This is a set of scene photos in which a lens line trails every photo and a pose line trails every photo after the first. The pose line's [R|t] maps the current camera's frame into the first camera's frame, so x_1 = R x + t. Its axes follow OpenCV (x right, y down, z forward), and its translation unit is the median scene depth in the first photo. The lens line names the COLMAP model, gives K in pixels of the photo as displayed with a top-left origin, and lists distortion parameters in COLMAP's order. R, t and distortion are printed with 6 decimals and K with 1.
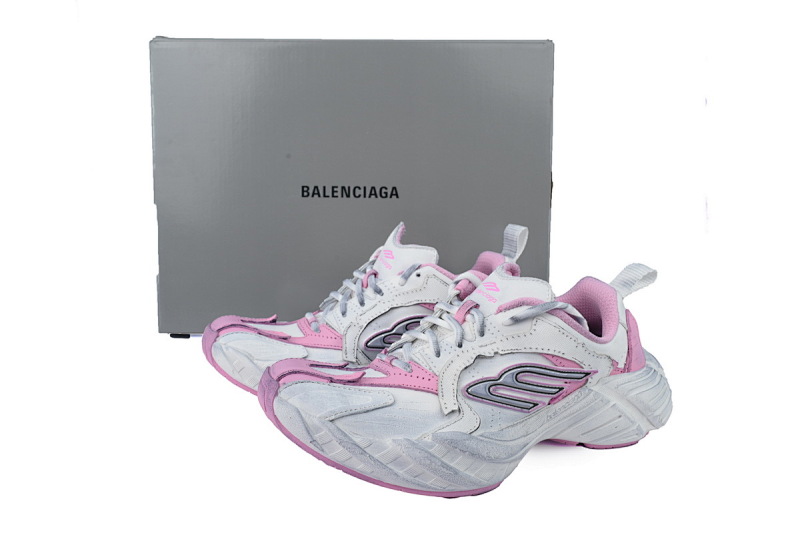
lens RADIAL K [[699.2, 0, 400.0], [0, 699.2, 266.5], [0, 0, 1]] dist [0.003005, -0.001436]
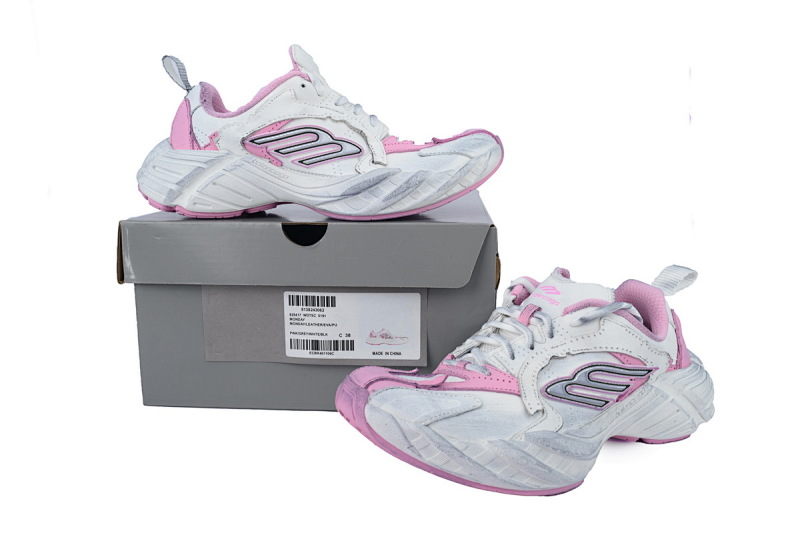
lens RADIAL K [[699.2, 0, 400.0], [0, 699.2, 266.5], [0, 0, 1]] dist [0.003005, -0.001436]
pose [[0.992547, -0.021400, 0.119968, -0.229779], [0.025118, 0.999247, -0.029565, 0.020157], [-0.119245, 0.032358, 0.992337, 0.003879]]
